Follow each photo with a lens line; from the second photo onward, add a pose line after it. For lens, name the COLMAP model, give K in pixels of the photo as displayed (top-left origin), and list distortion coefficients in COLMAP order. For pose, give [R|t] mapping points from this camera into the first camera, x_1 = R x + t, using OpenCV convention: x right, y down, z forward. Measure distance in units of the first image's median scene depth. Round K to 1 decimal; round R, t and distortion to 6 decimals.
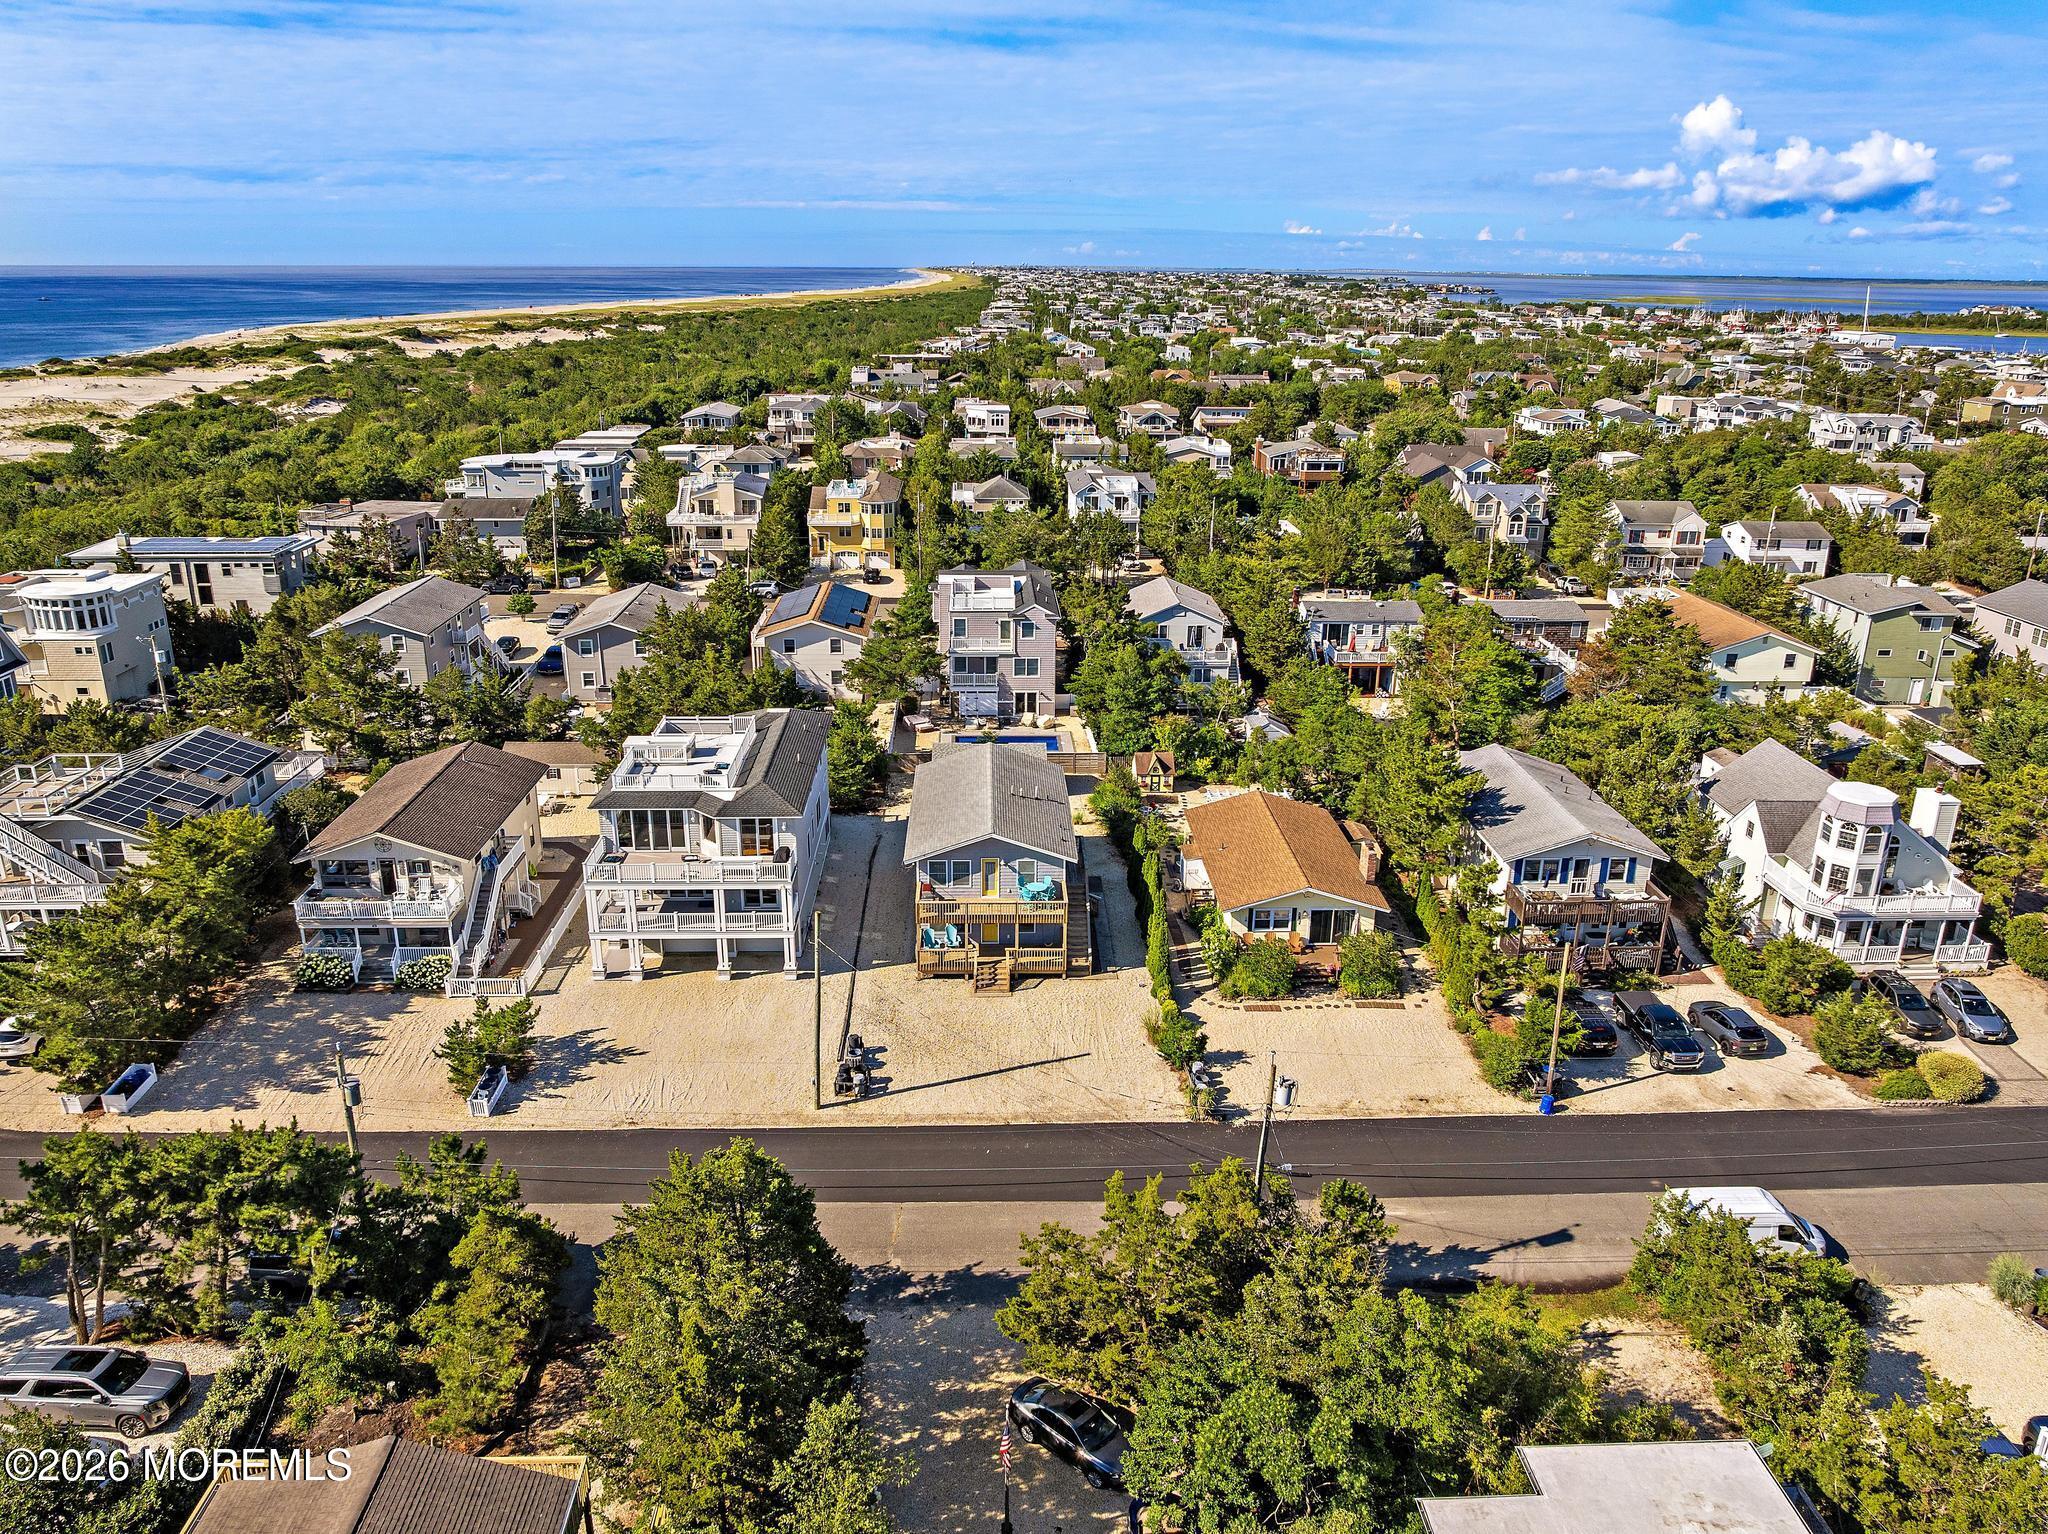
lens RADIAL K [[1449.3, 0, 1020.4], [0, 1449.3, 763.9], [0, 0, 1]] dist [-0.035649, -0.001623]
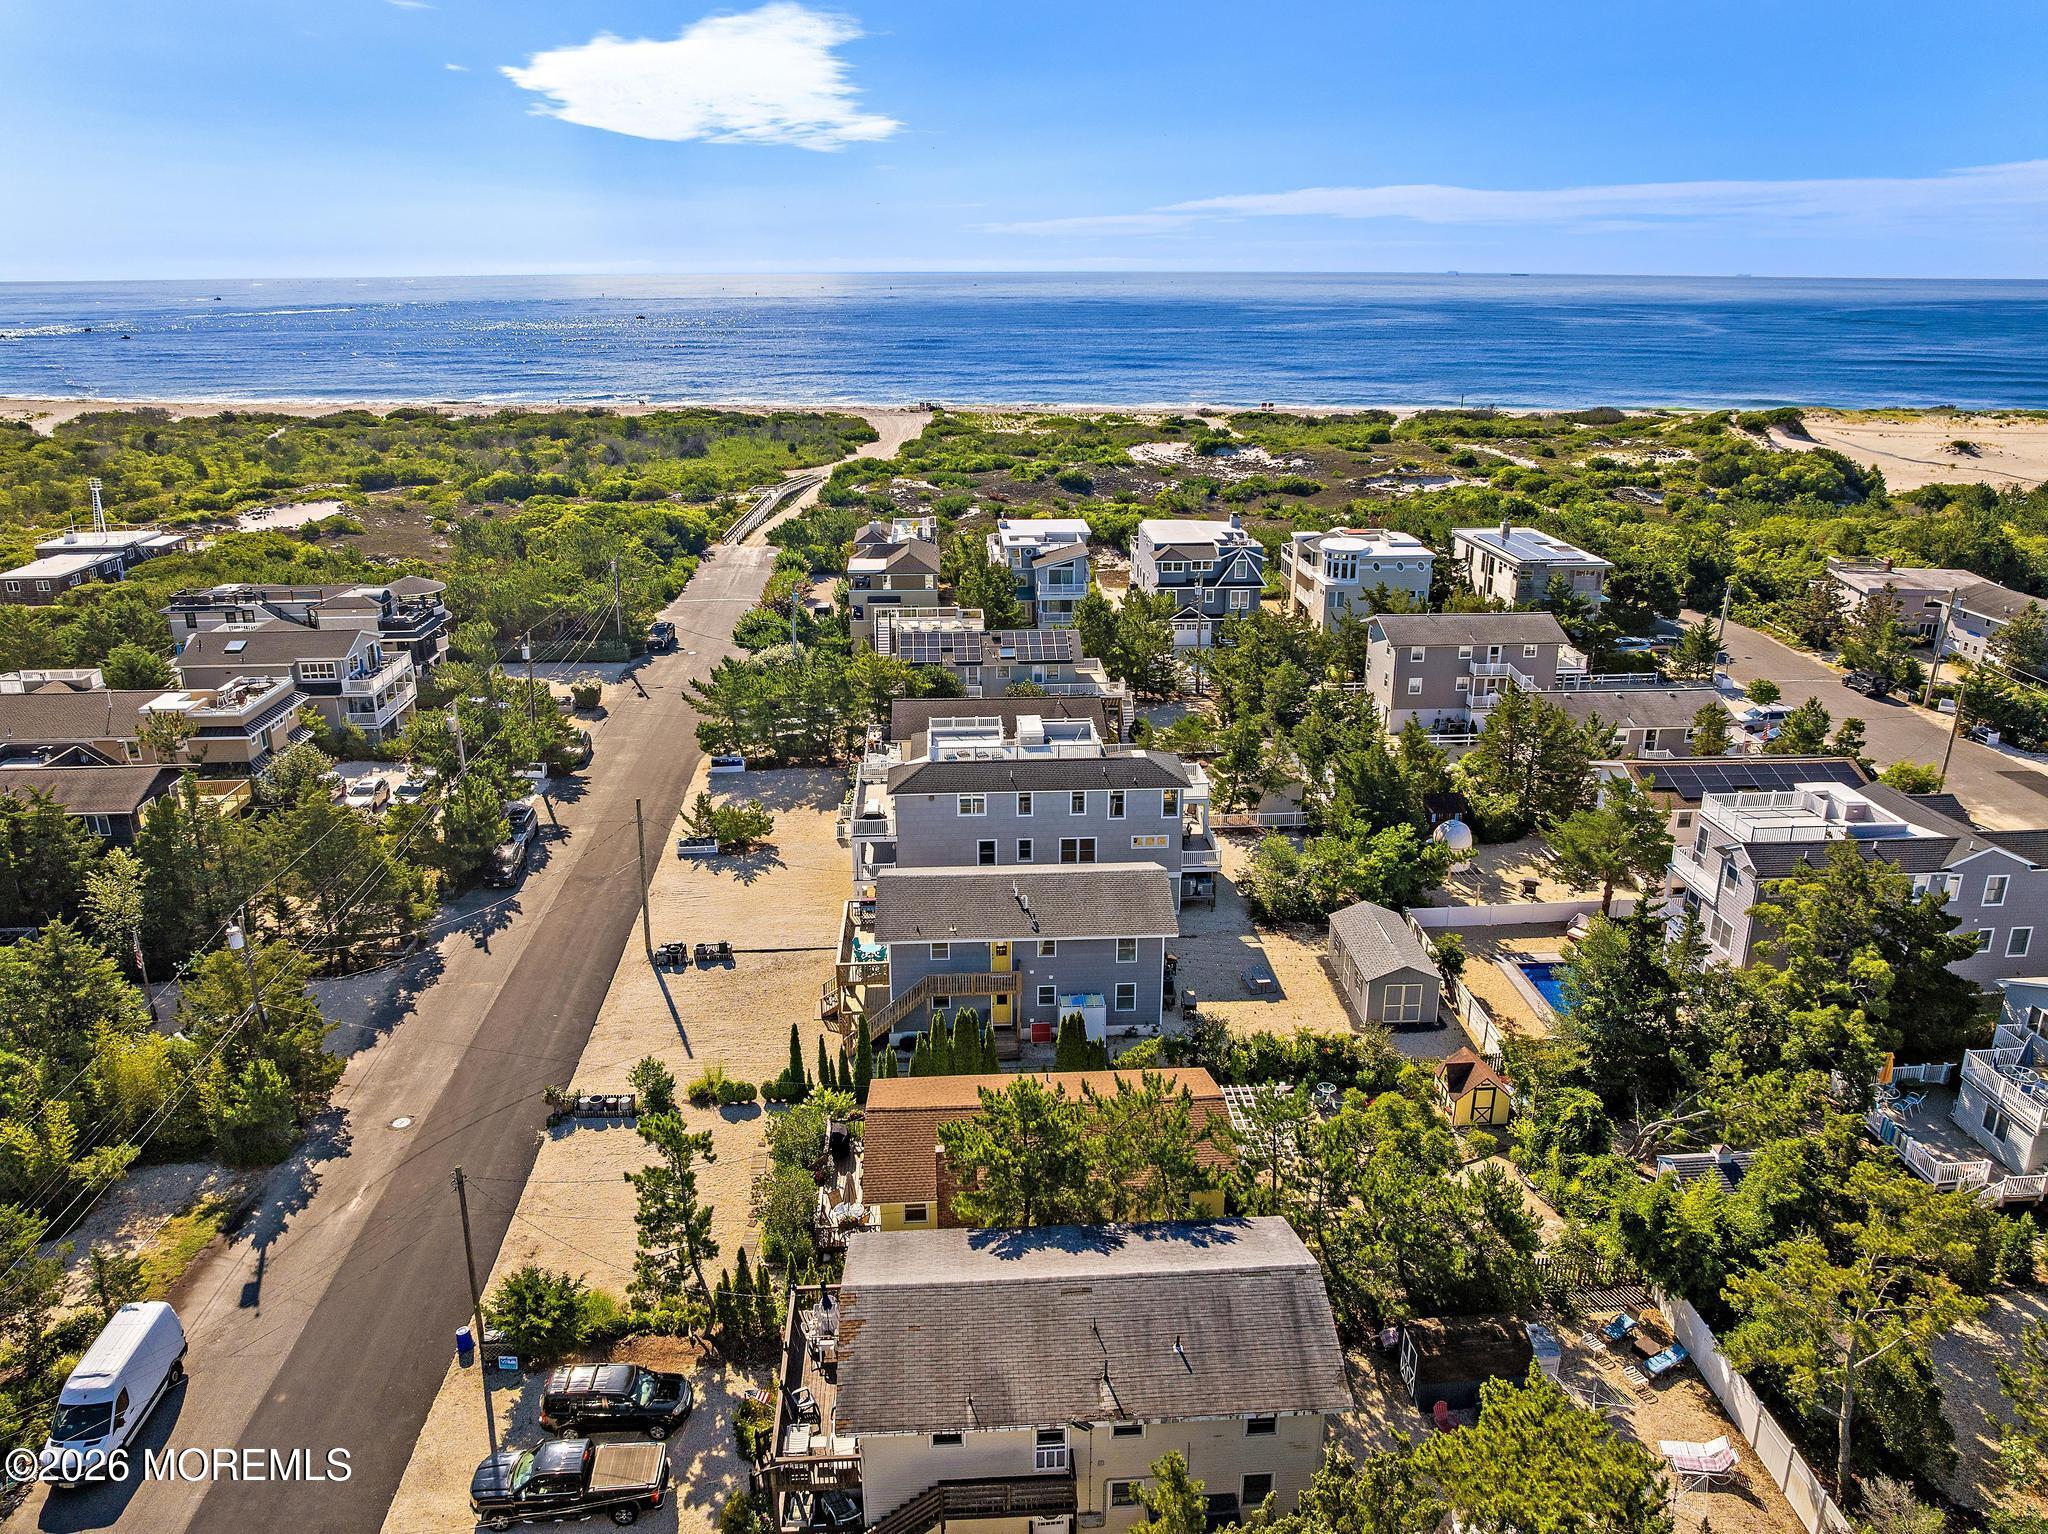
lens RADIAL K [[1449.3, 0, 1020.4], [0, 1449.3, 763.9], [0, 0, 1]] dist [-0.035649, -0.001623]
pose [[0.029767, 0.314313, -0.948852, 0.851084], [-0.325414, 0.900606, 0.288123, -0.319886], [0.945103, 0.300194, 0.129090, 0.894314]]
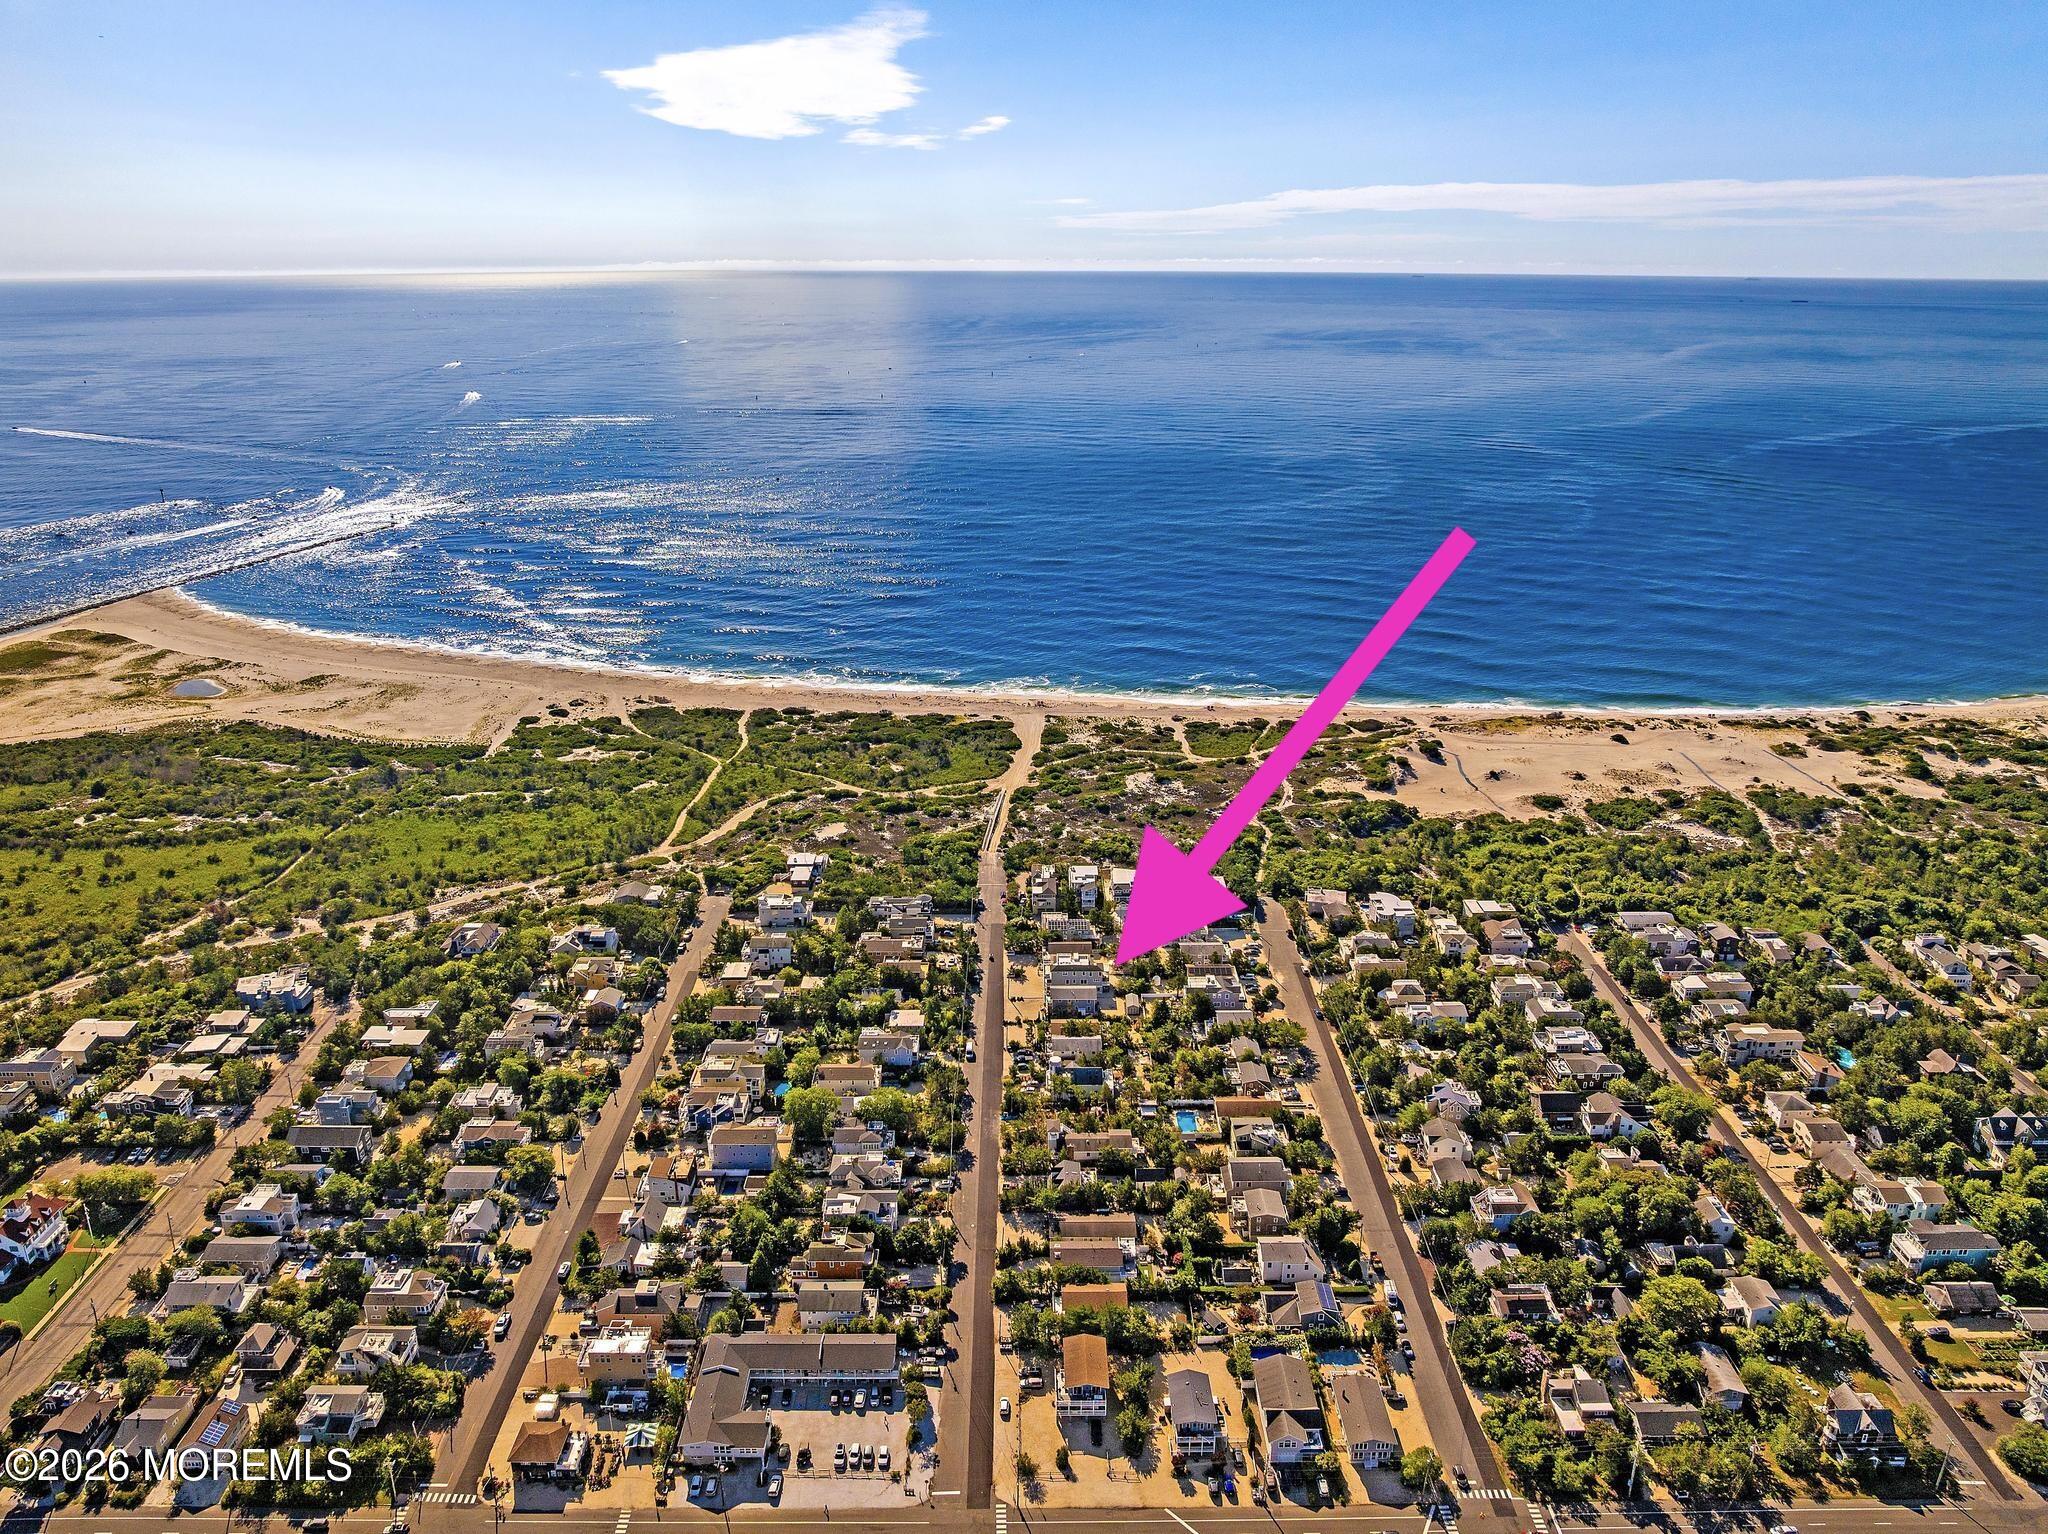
lens RADIAL K [[1449.3, 0, 1020.4], [0, 1449.3, 763.9], [0, 0, 1]] dist [-0.035649, -0.001623]
pose [[-0.027778, 0.322248, -0.946248, 5.292801], [-0.321716, 0.893365, 0.313683, -2.592403], [0.946429, 0.313136, 0.078856, 0.080409]]
